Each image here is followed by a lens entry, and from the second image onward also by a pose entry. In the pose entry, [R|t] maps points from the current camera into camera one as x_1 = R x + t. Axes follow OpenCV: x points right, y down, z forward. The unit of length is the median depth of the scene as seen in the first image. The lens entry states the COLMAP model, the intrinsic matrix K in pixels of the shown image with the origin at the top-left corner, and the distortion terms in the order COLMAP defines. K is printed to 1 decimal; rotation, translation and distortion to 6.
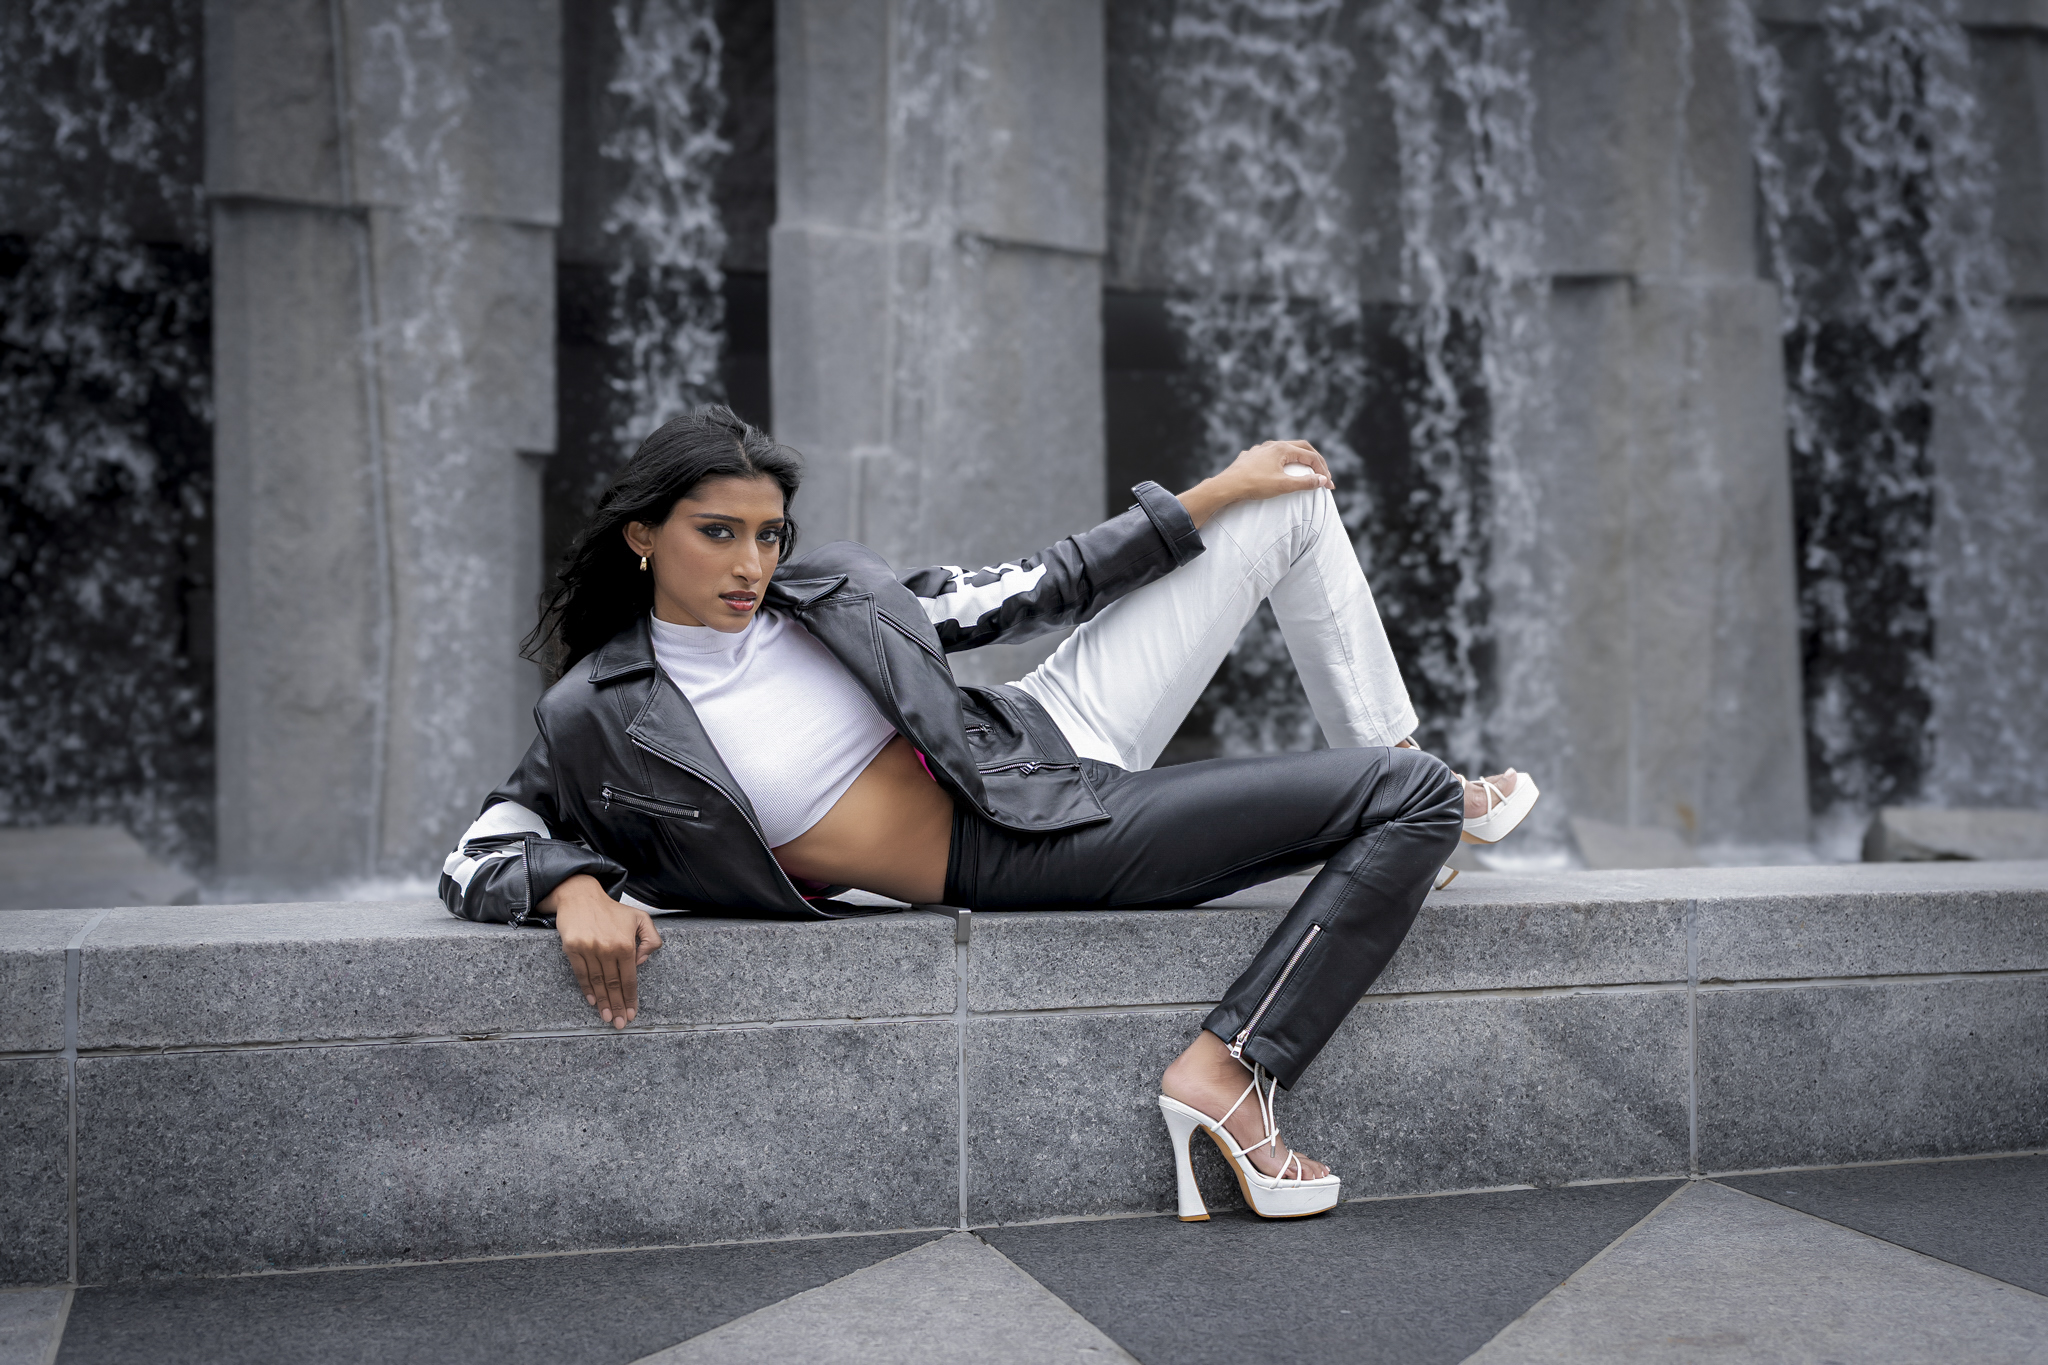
lens RADIAL K [[2527.0, 0, 1022.1], [0, 2527.0, 728.5], [0, 0, 1]] dist [-0.002725, -0.008982]
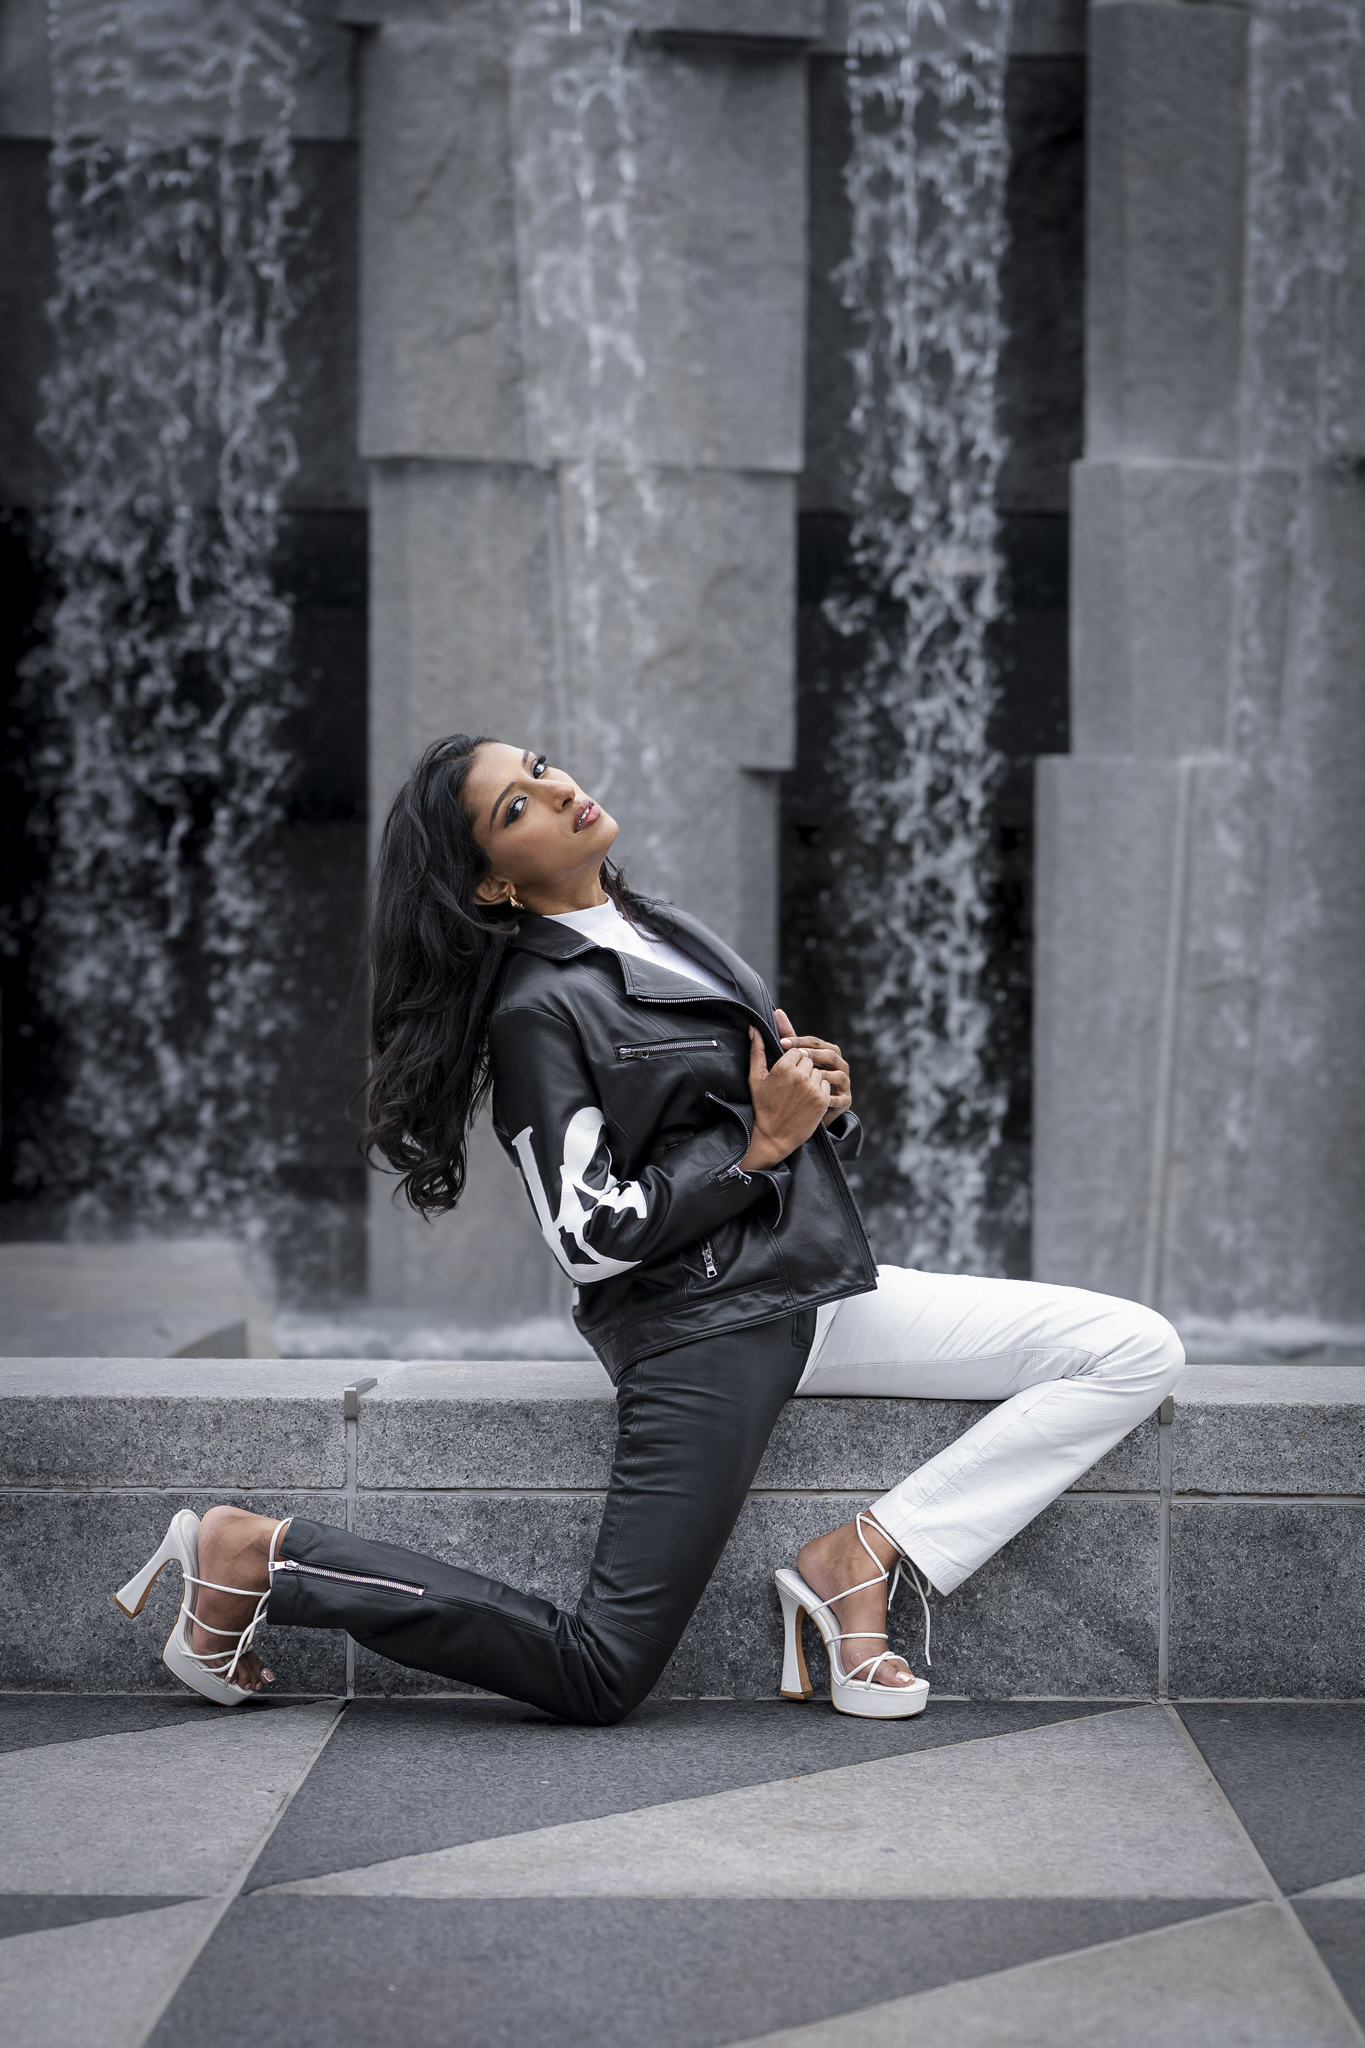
lens RADIAL K [[3745.5, 0, 680.0], [0, 3745.5, 1263.0], [0, 0, 1]] dist [-0.025874, 0.246142]
pose [[0.948237, 0.025443, -0.316543, 0.567845], [-0.010694, 0.998778, 0.048244, -0.051826], [0.317384, -0.042362, 0.947350, -0.381871]]
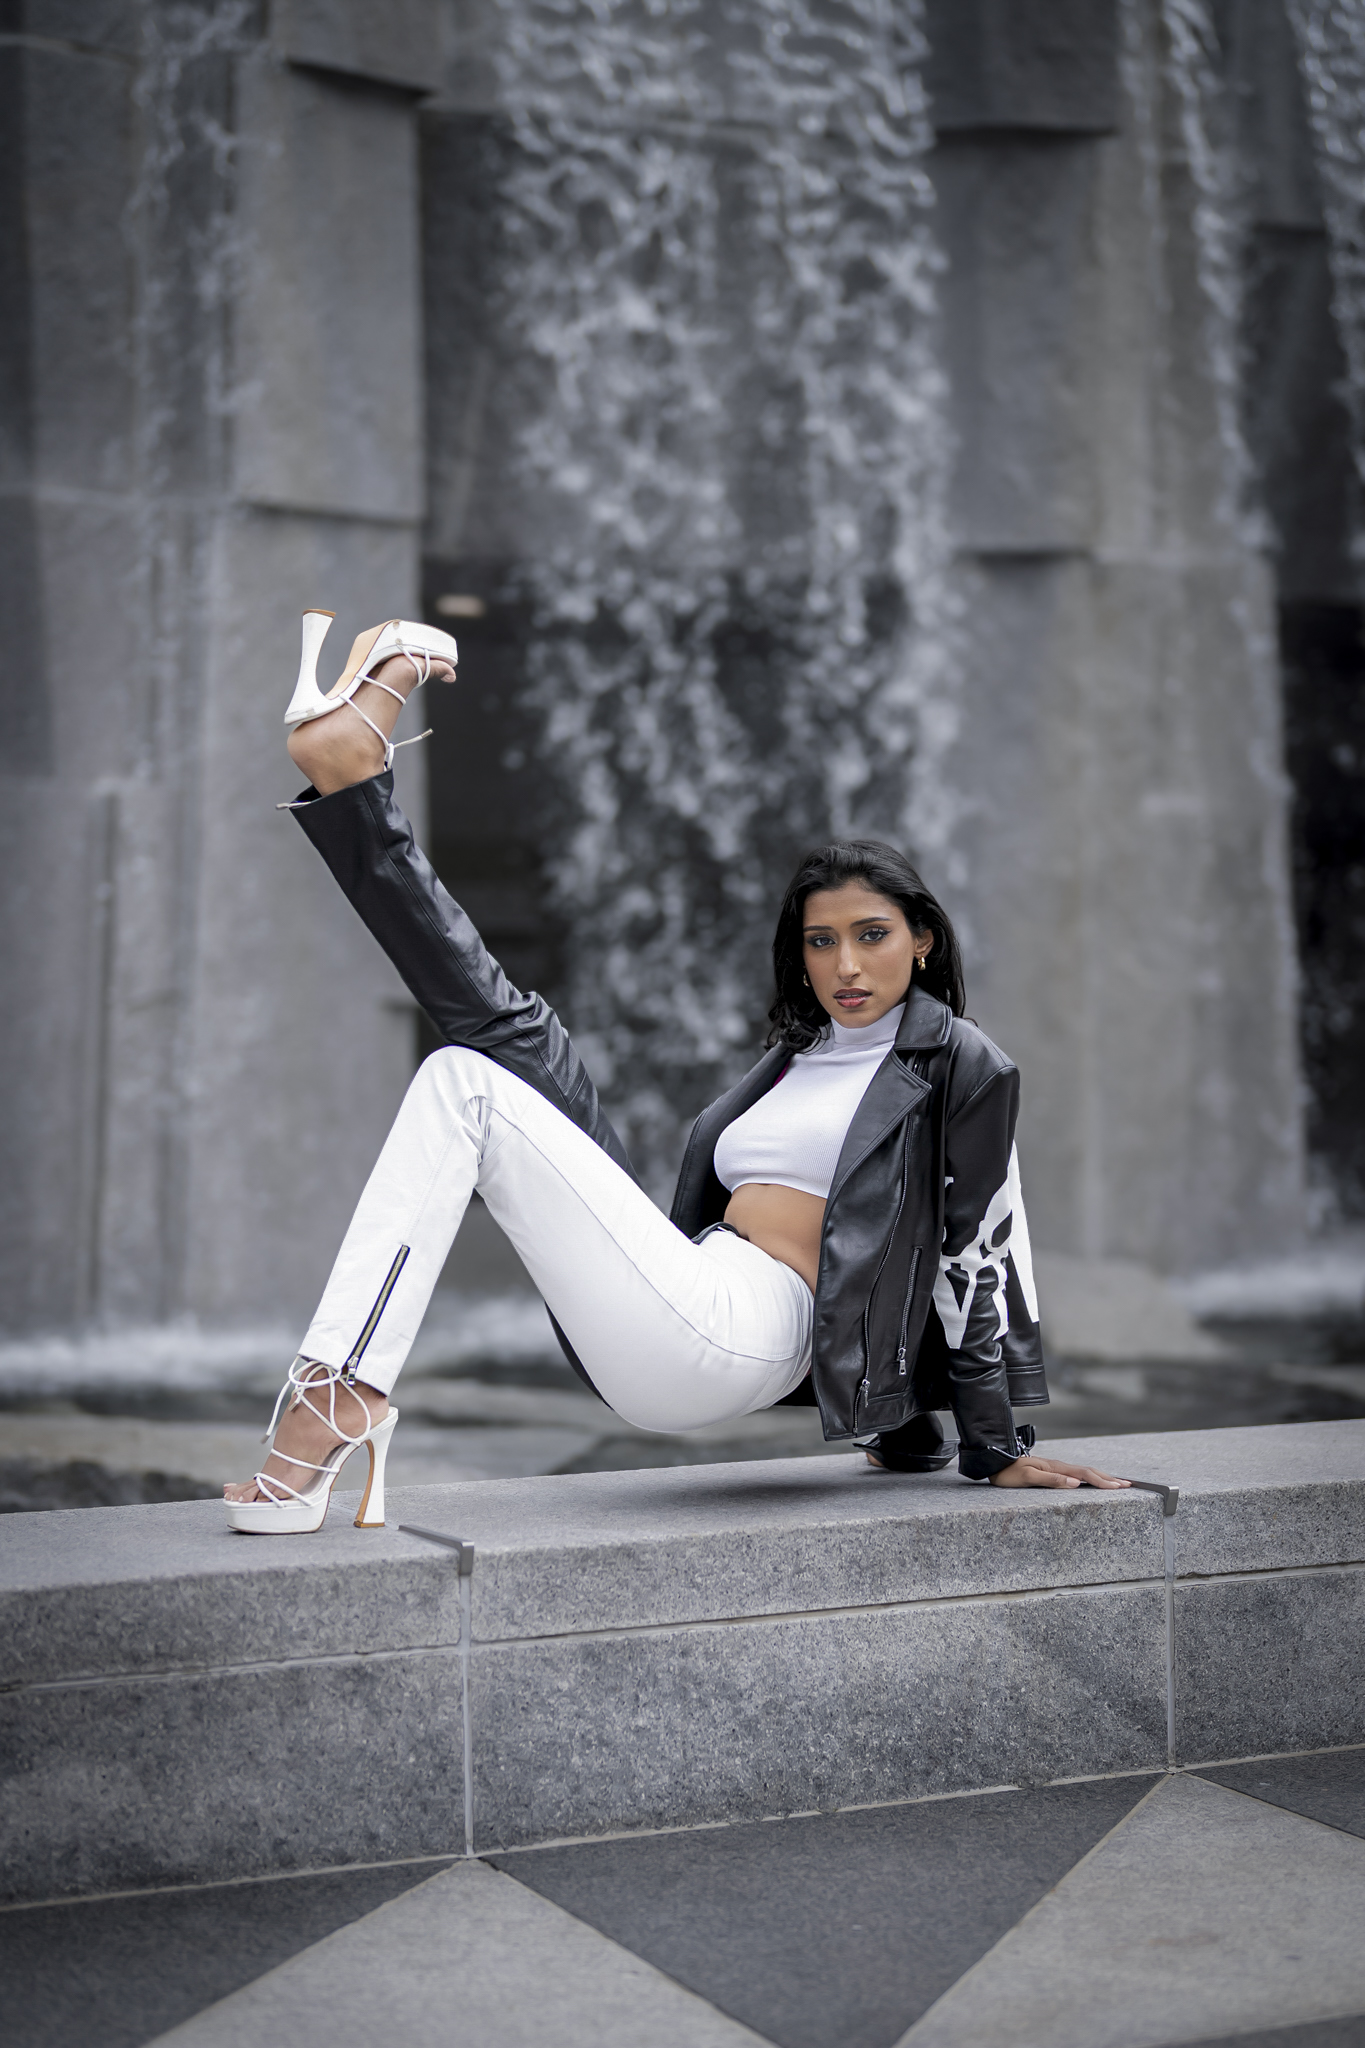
lens RADIAL K [[3611.0, 0, 732.2], [0, 3611.0, 1141.6], [0, 0, 1]] dist [-0.042817, 0.317017]
pose [[0.990236, -0.012776, 0.138812, -0.113564], [0.008655, 0.999505, 0.030255, -0.127860], [-0.139130, -0.028758, 0.989856, -0.427607]]
